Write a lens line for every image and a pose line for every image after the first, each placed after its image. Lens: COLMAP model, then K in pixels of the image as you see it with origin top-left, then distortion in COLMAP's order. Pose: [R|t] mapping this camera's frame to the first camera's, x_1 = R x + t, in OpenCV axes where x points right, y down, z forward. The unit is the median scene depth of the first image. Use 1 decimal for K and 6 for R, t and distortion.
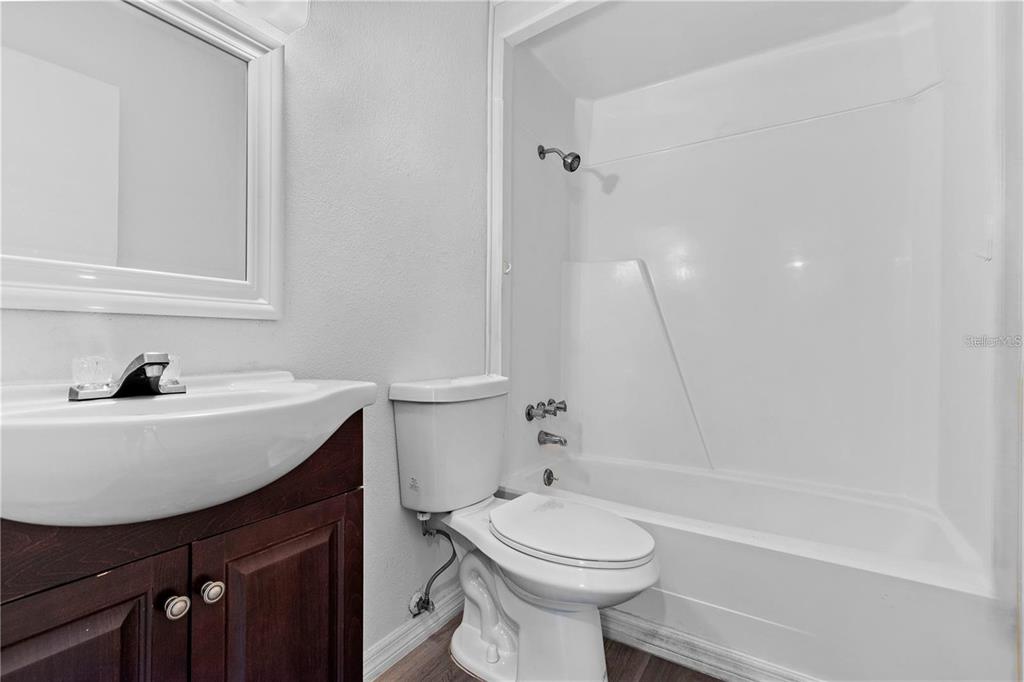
lens RADIAL K [[467.4, 0, 511.3], [0, 467.4, 340.8], [0, 0, 1]] dist [0.003565, -0.001536]
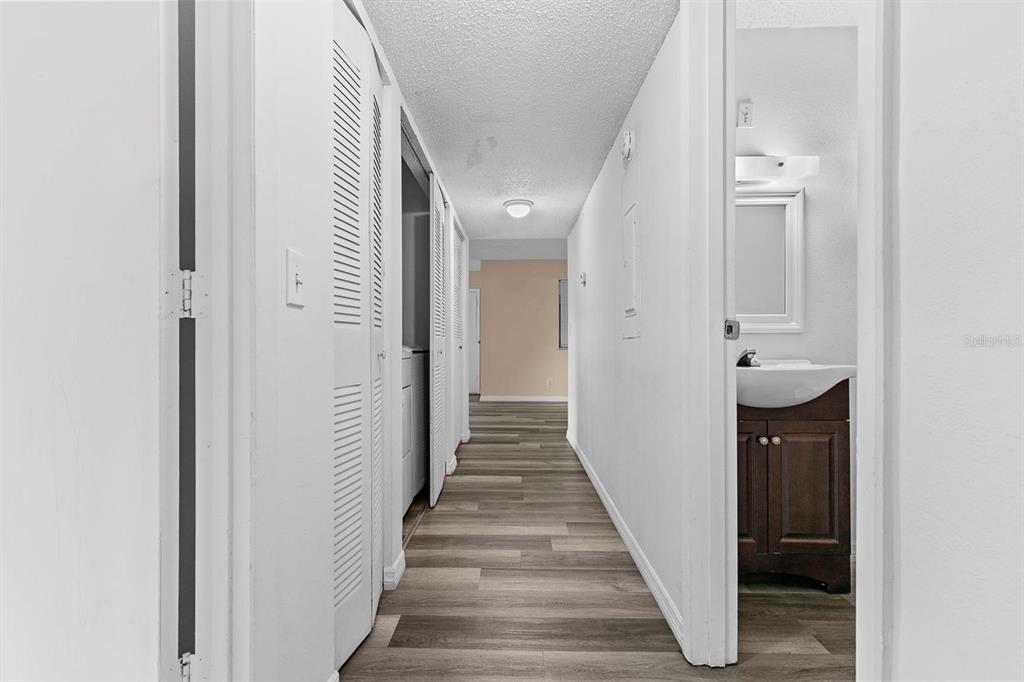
lens RADIAL K [[467.4, 0, 510.0], [0, 467.4, 344.8], [0, 0, 1]] dist [0.003565, -0.001536]
pose [[0.521728, -0.006170, -0.853090, 0.640081], [0.003048, 0.999981, -0.005369, 0.011626], [0.853106, 0.000200, 0.521737, -1.275141]]
